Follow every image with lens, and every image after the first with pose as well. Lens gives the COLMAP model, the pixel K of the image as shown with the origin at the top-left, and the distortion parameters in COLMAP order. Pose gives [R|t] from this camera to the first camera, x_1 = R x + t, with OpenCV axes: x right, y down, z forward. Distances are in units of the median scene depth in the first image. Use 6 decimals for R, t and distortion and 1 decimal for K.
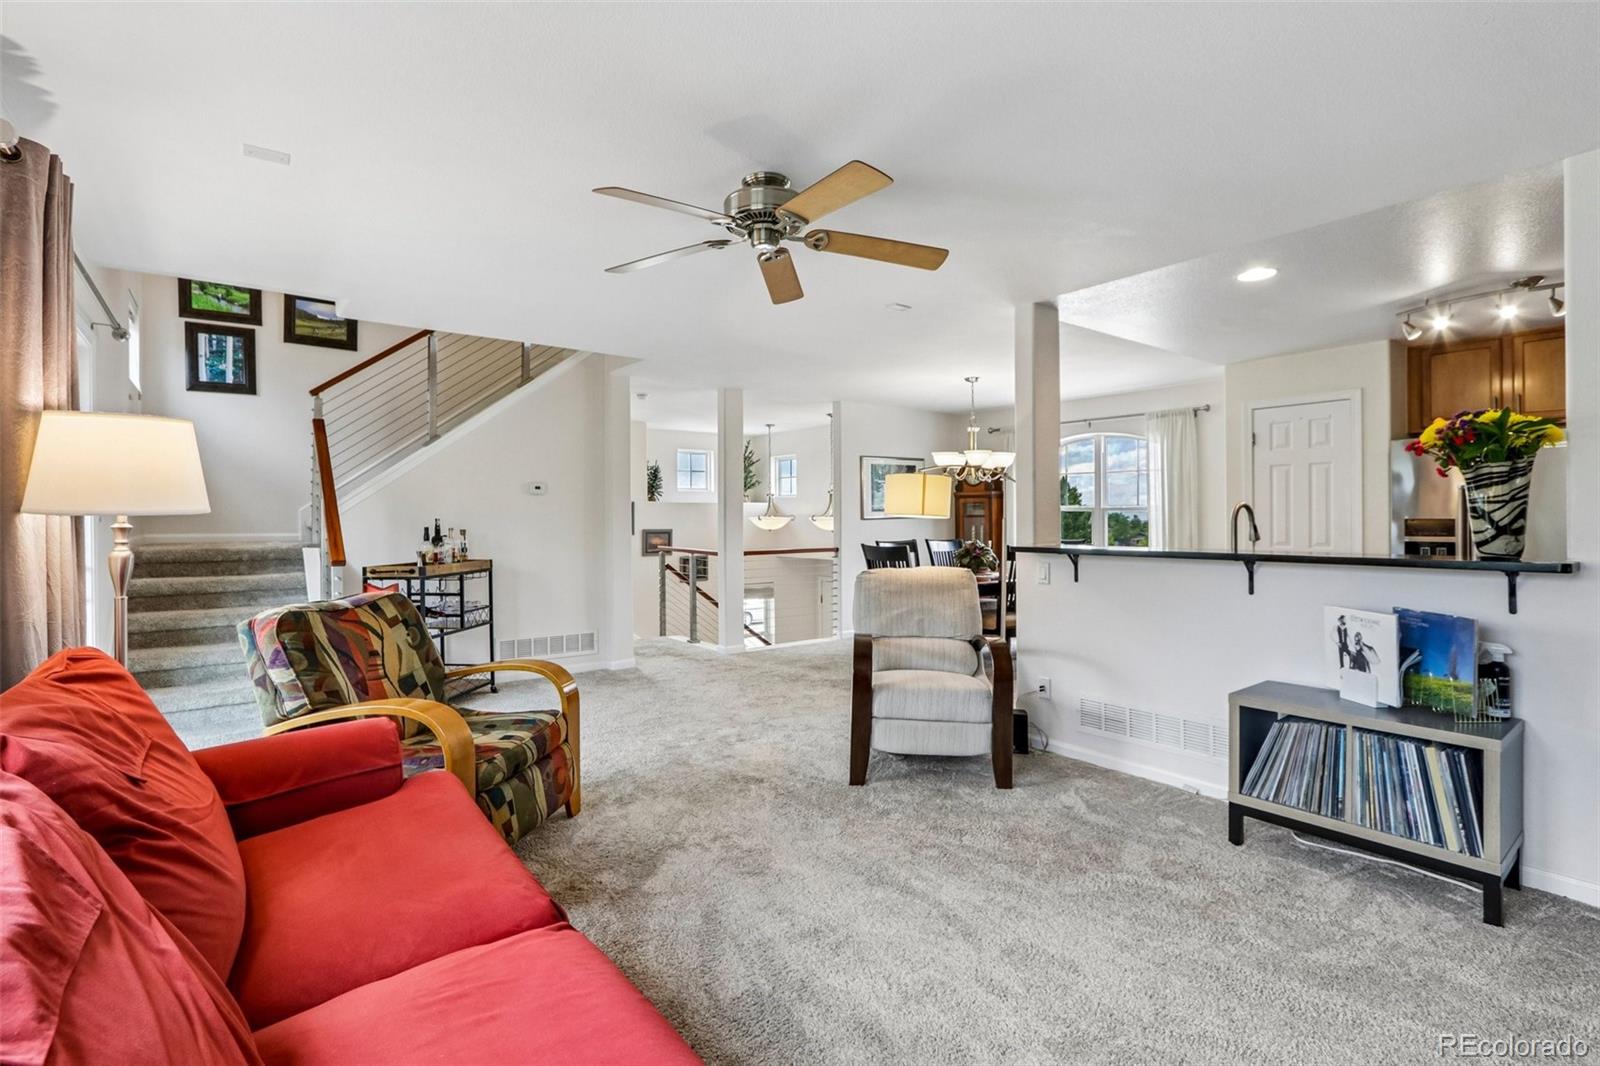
lens RADIAL K [[735.7, 0, 791.7], [0, 735.7, 507.8], [0, 0, 1]] dist [-0.016103, -0.000834]
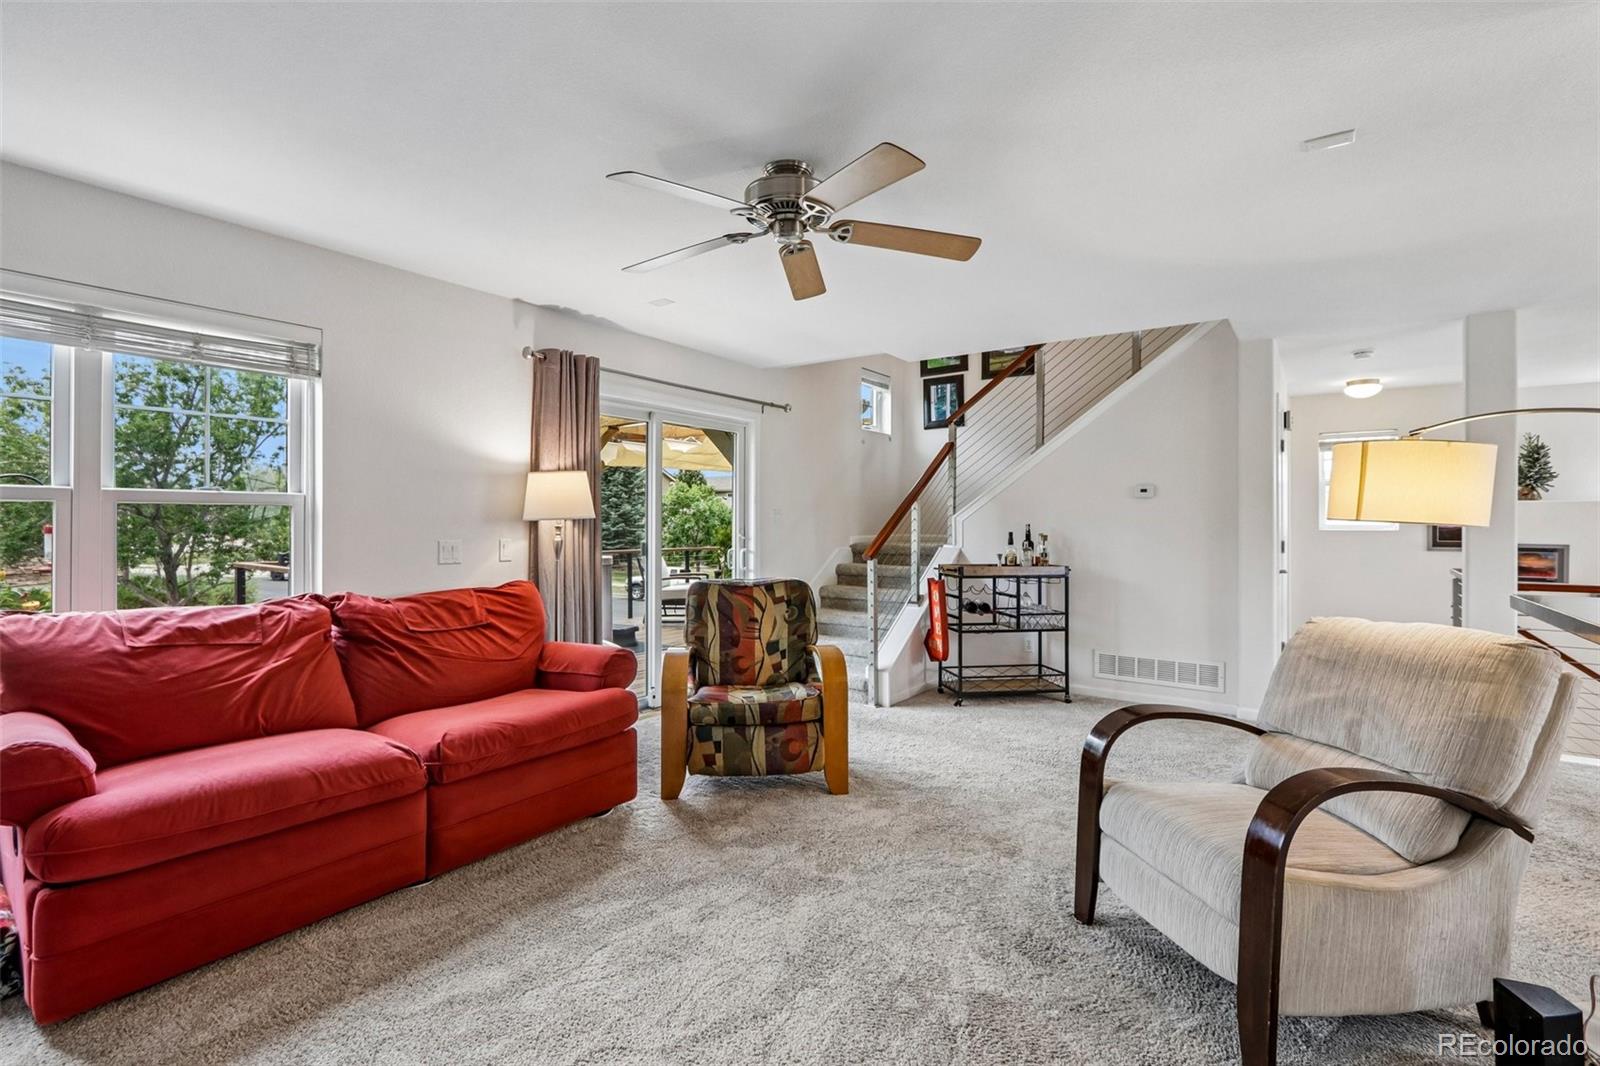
lens RADIAL K [[742.7, 0, 784.4], [0, 742.7, 514.2], [0, 0, 1]] dist [-0.001991, 0.000347]
pose [[0.287572, -0.007865, -0.957727, 0.401241], [0.008562, 0.999947, -0.005641, 0.002744], [0.957721, -0.006578, 0.287624, 0.324461]]
